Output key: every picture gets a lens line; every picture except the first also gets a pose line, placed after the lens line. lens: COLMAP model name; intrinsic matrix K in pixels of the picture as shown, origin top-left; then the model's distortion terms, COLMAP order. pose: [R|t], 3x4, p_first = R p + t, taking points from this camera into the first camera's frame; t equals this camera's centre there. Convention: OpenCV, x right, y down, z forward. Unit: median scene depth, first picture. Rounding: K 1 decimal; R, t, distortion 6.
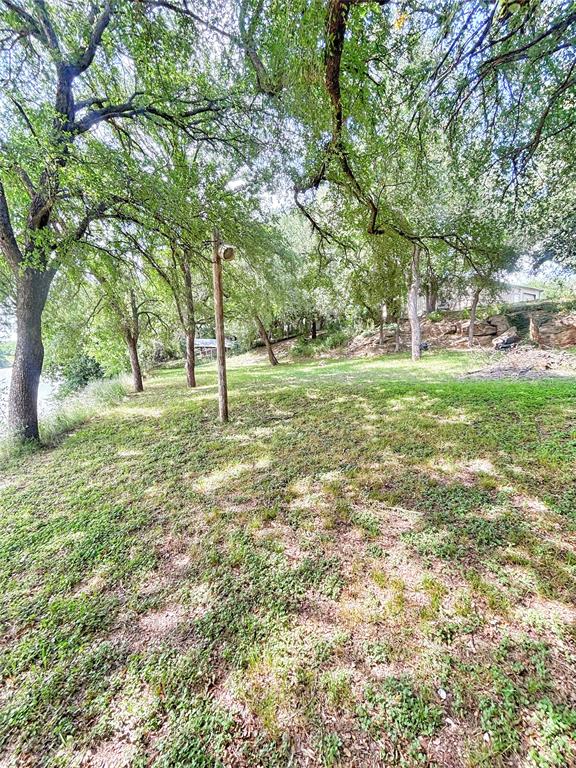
lens RADIAL K [[310.5, 0, 286.9], [0, 310.5, 383.4], [0, 0, 1]] dist [-0.000638, 0.000497]
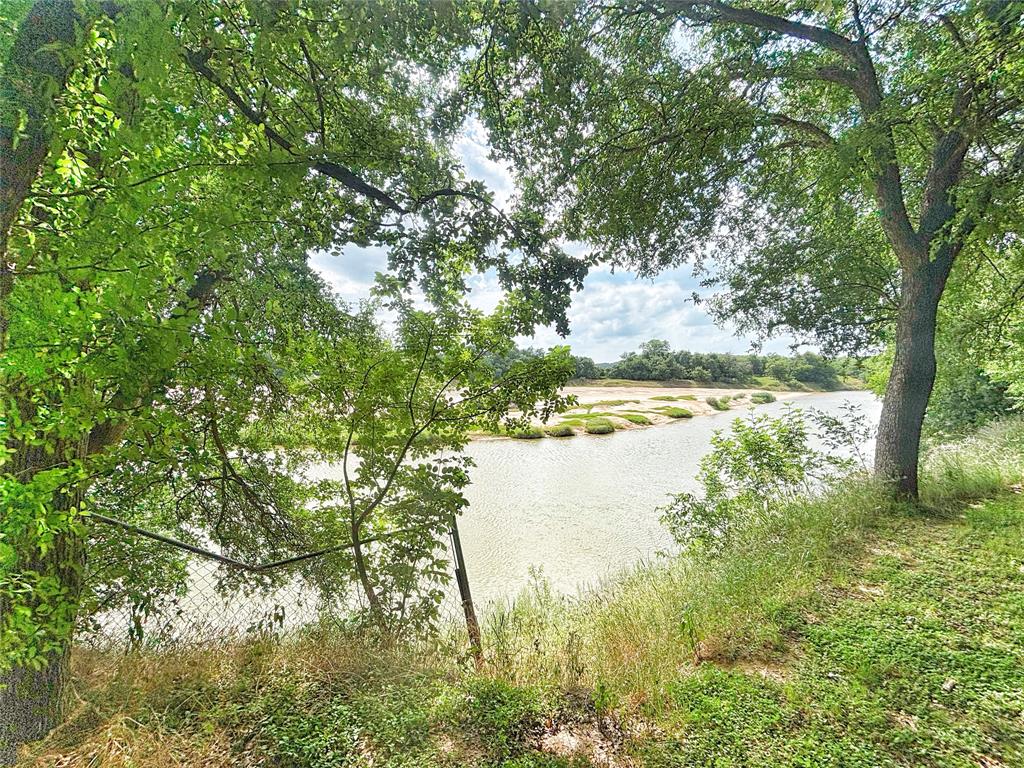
lens RADIAL K [[409.4, 0, 508.6], [0, 409.4, 390.4], [0, 0, 1]] dist [-0.001480, 0.000078]
pose [[0.175566, 0.027752, -0.984076, -0.093666], [-0.081972, 0.996543, 0.013480, 0.007095], [0.981049, 0.078300, 0.177234, -0.049322]]
